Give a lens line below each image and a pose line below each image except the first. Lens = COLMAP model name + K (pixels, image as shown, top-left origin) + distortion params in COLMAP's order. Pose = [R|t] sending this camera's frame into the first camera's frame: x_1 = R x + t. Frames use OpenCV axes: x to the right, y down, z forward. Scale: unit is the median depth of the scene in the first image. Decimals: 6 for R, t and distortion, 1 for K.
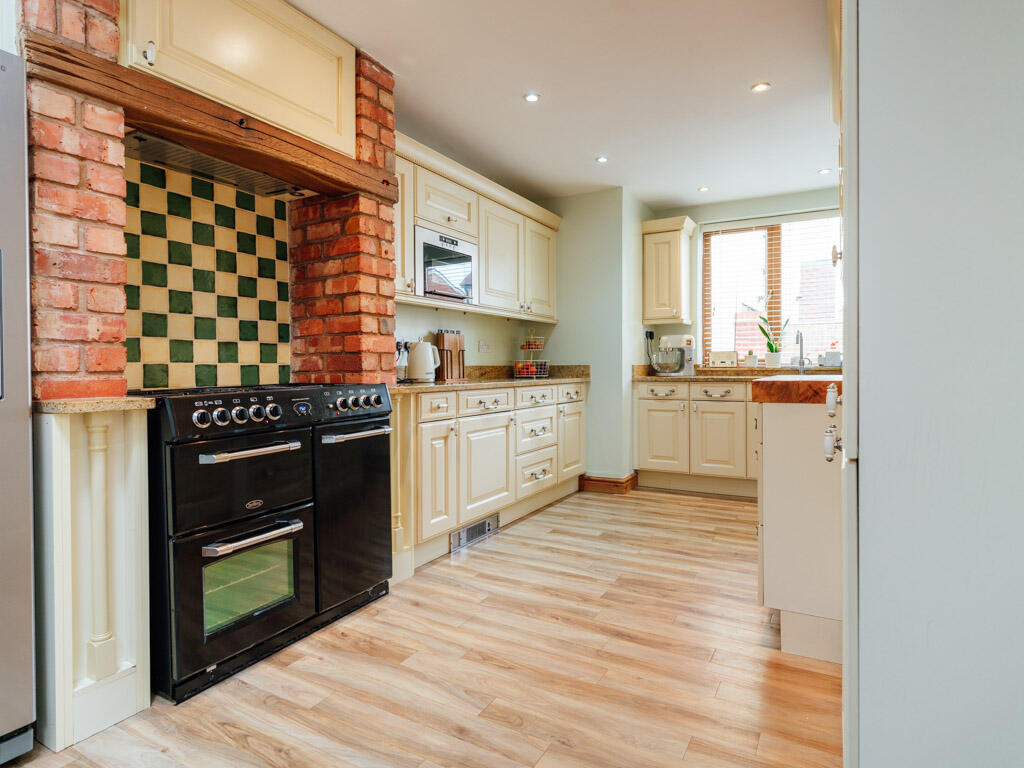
lens RADIAL K [[584.6, 0, 468.8], [0, 584.6, 370.8], [0, 0, 1]] dist [0.000909, 0.000507]
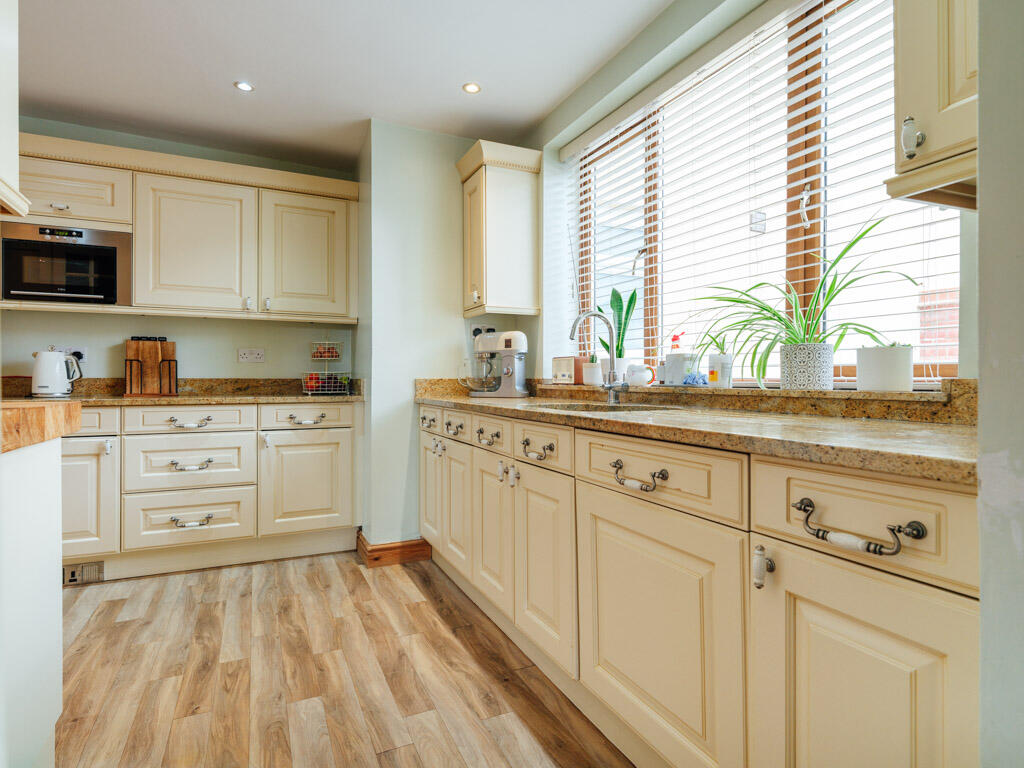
lens RADIAL K [[551.2, 0, 507.6], [0, 551.2, 382.6], [0, 0, 1]] dist [0.001453, 0.000201]
pose [[0.831241, 0.010793, -0.555807, 0.724300], [-0.008826, 0.999942, 0.006218, -0.010567], [0.555842, -0.000263, 0.831288, 0.525243]]
